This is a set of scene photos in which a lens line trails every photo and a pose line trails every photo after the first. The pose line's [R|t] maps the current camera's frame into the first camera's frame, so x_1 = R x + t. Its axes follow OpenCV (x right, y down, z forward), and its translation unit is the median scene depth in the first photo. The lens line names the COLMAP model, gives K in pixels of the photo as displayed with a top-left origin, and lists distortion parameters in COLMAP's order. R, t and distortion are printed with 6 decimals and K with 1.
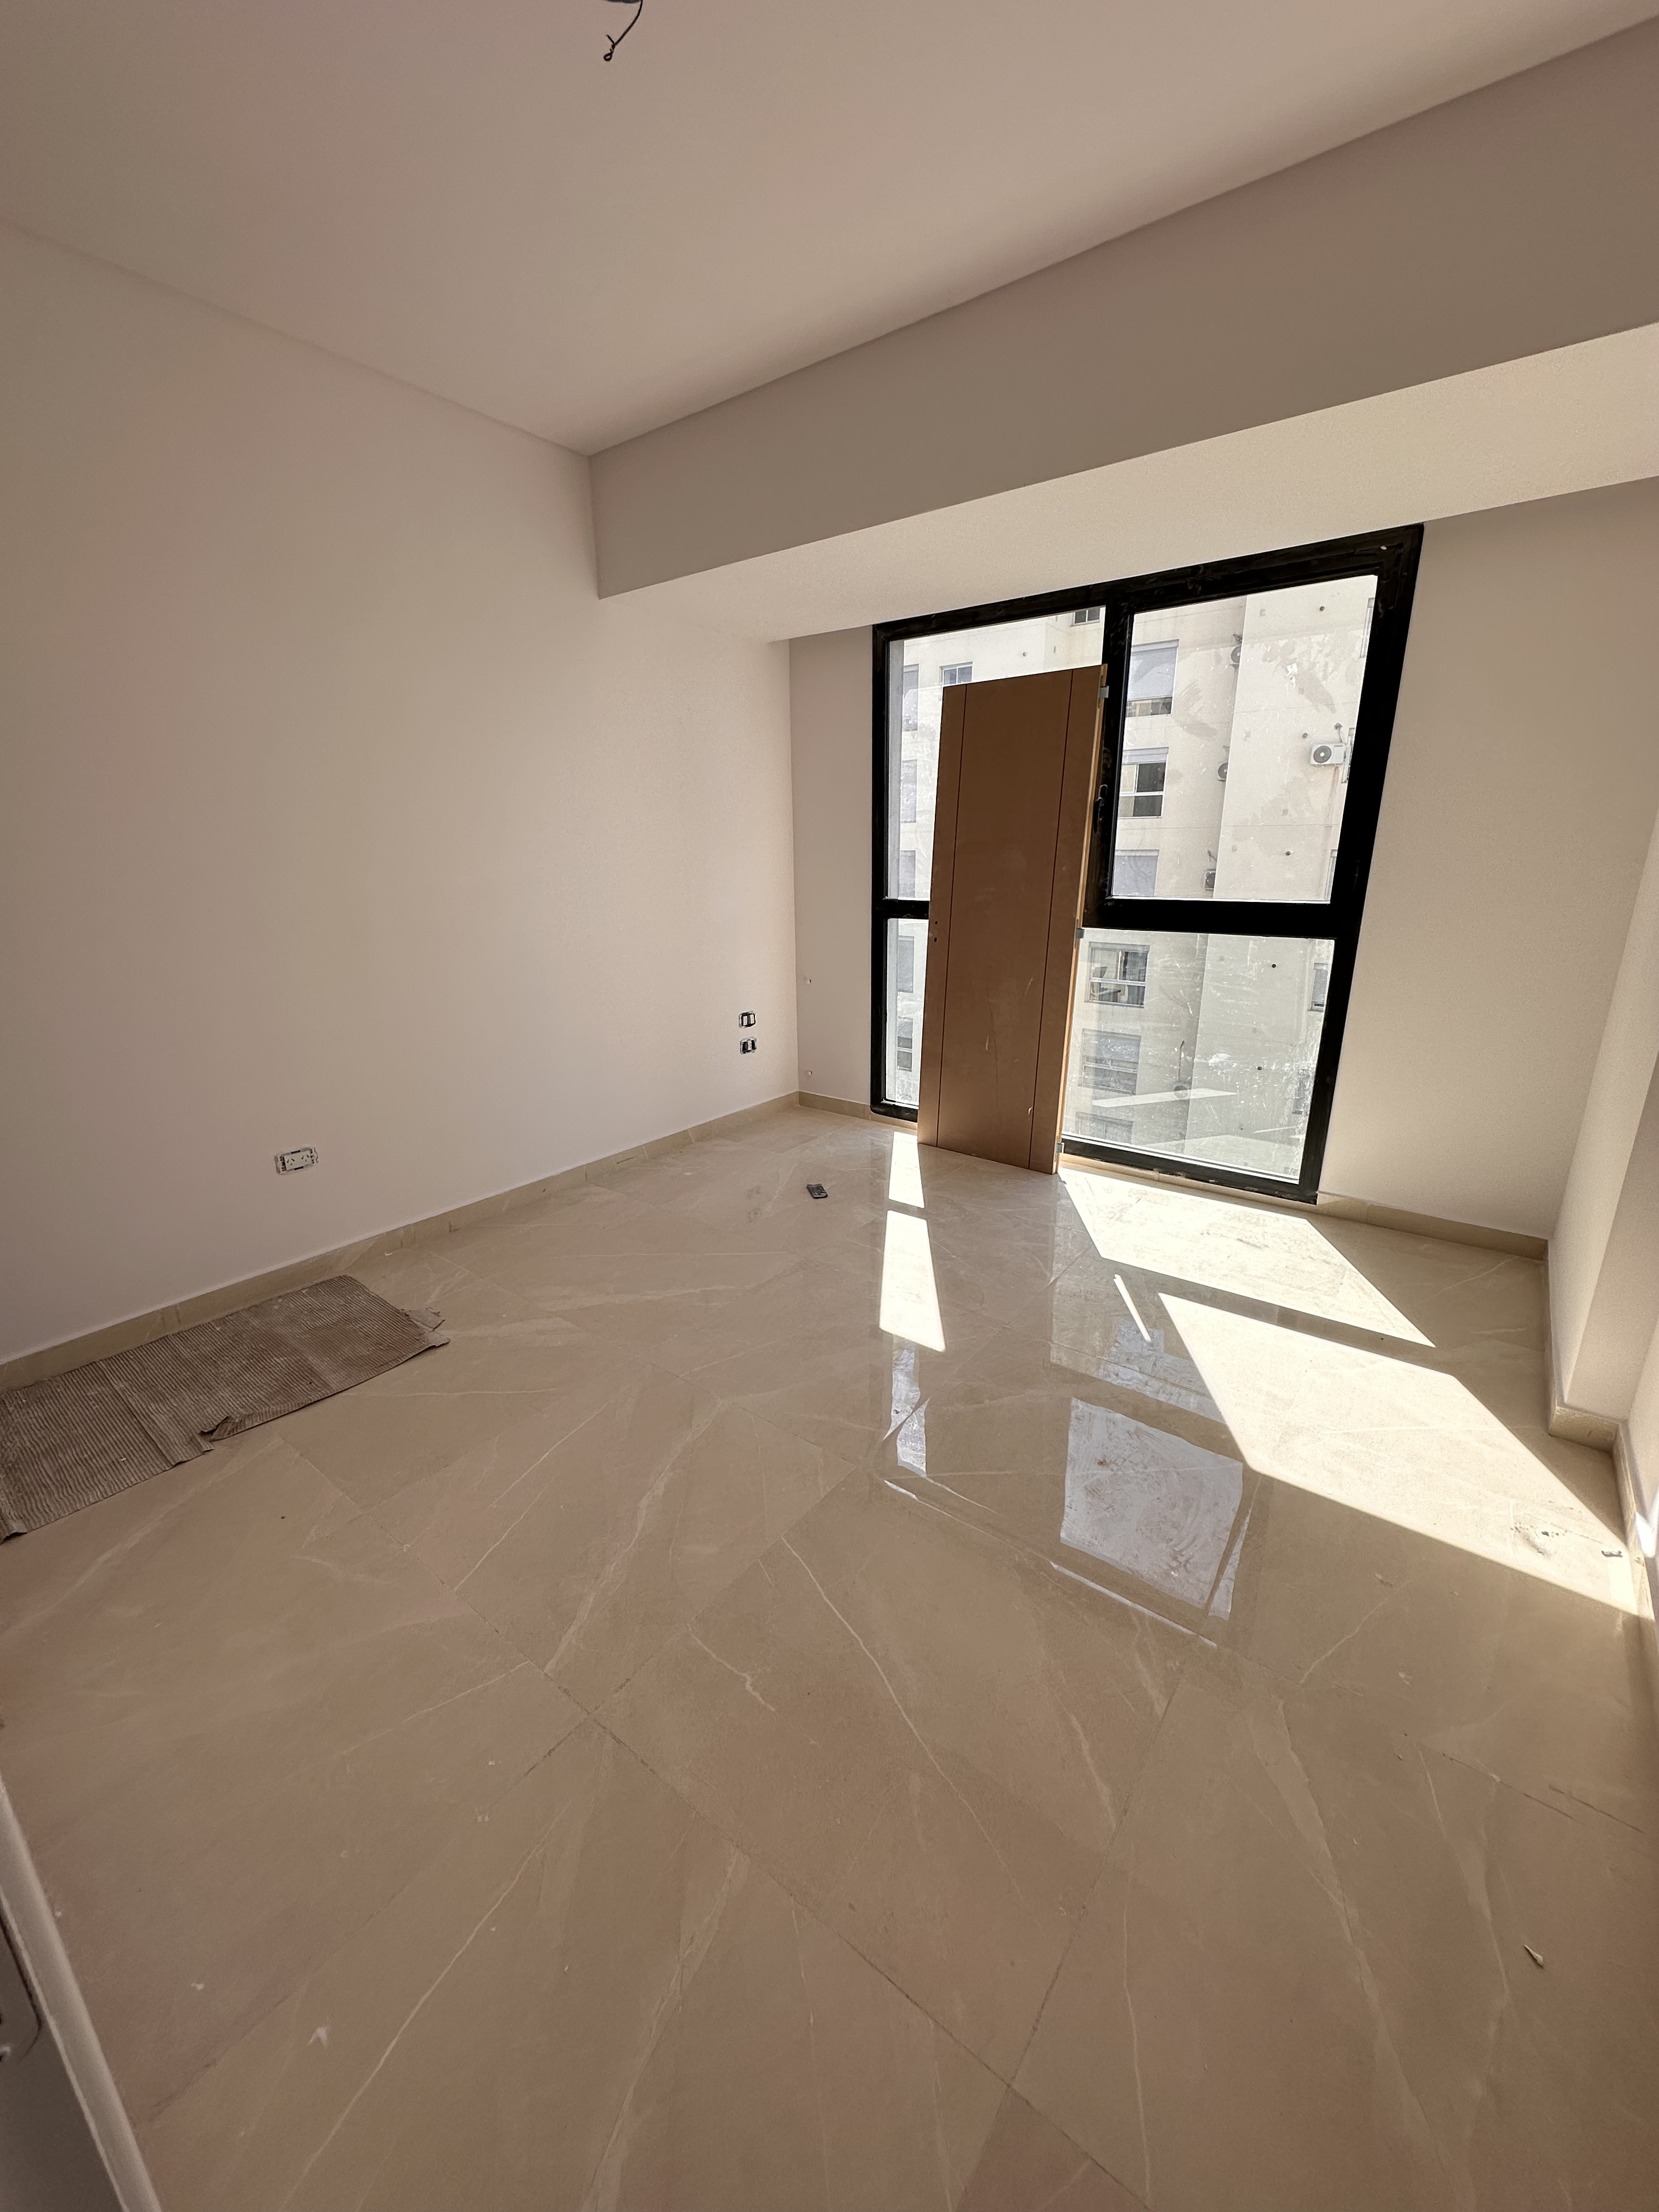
lens RADIAL K [[875.2, 0, 826.1], [0, 875.2, 1108.6], [0, 0, 1]] dist [0.000022, -0.000536]
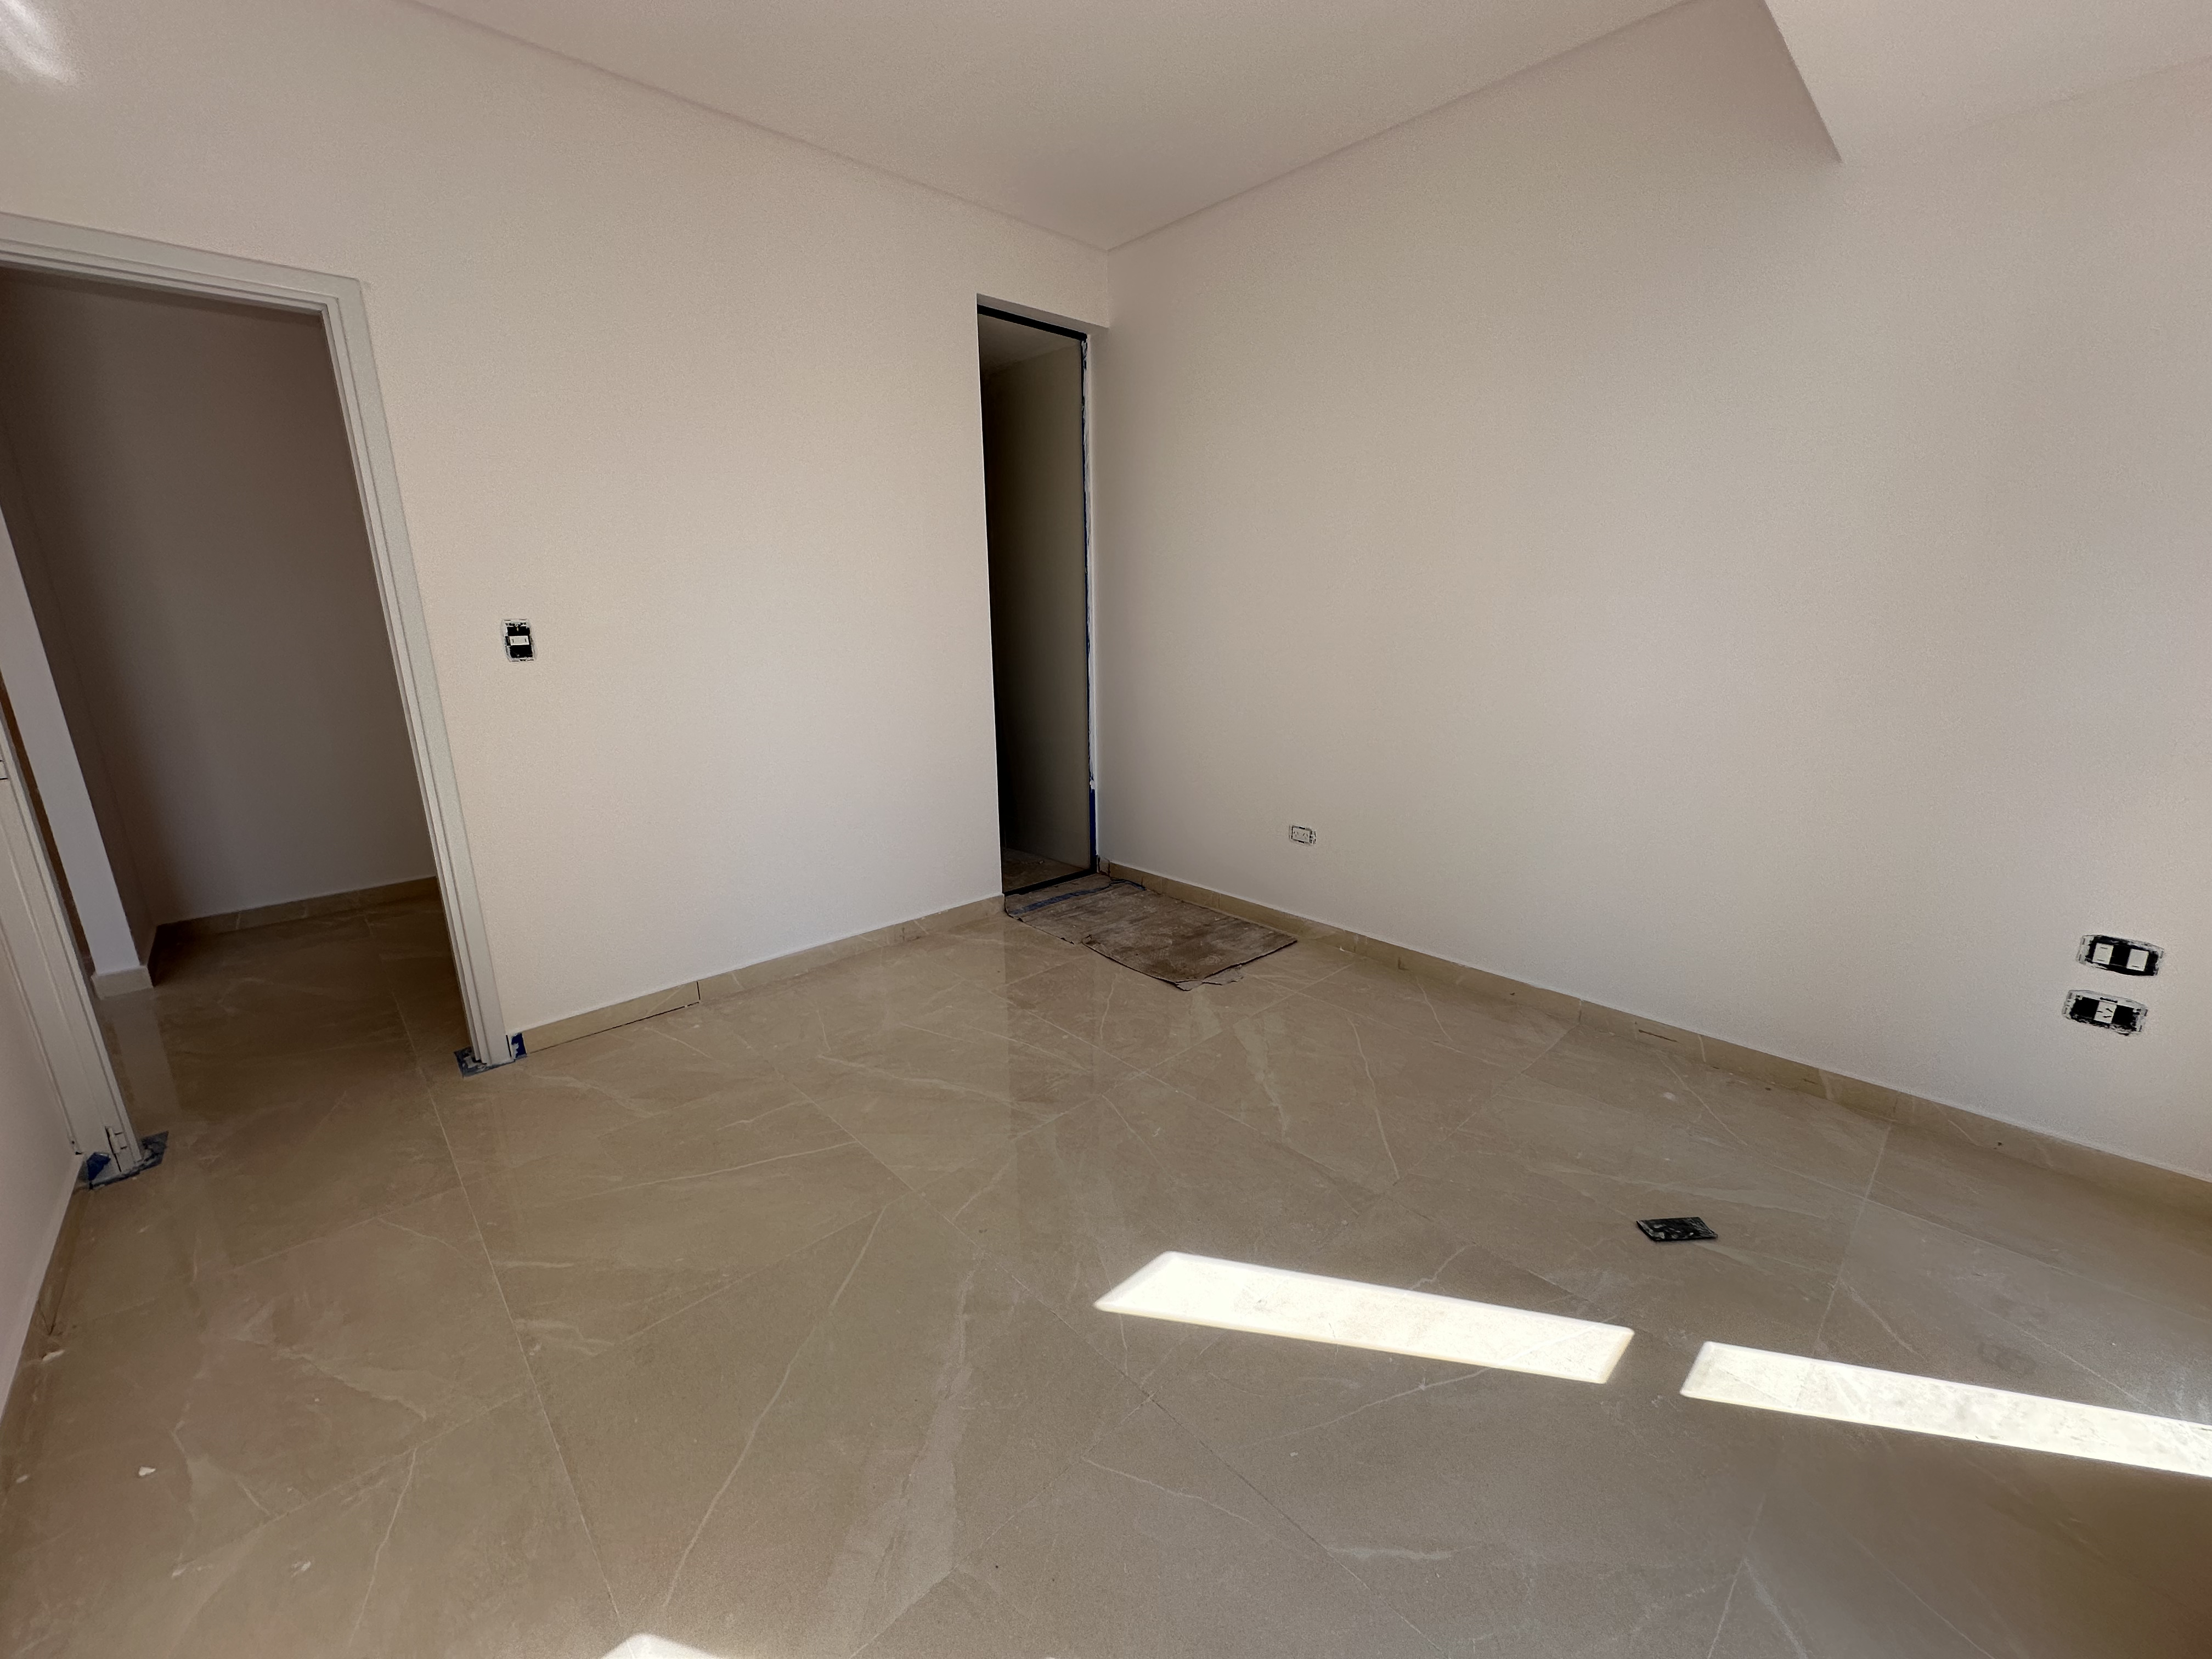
lens RADIAL K [[875.2, 0, 1104.0], [0, 875.2, 829.3], [0, 0, 1]] dist [0.000022, -0.000536]
pose [[-0.165365, 0.254240, -0.952899, 0.582500], [-0.272180, 0.916913, 0.291872, -0.221054], [0.947931, 0.307626, -0.082426, 0.800784]]
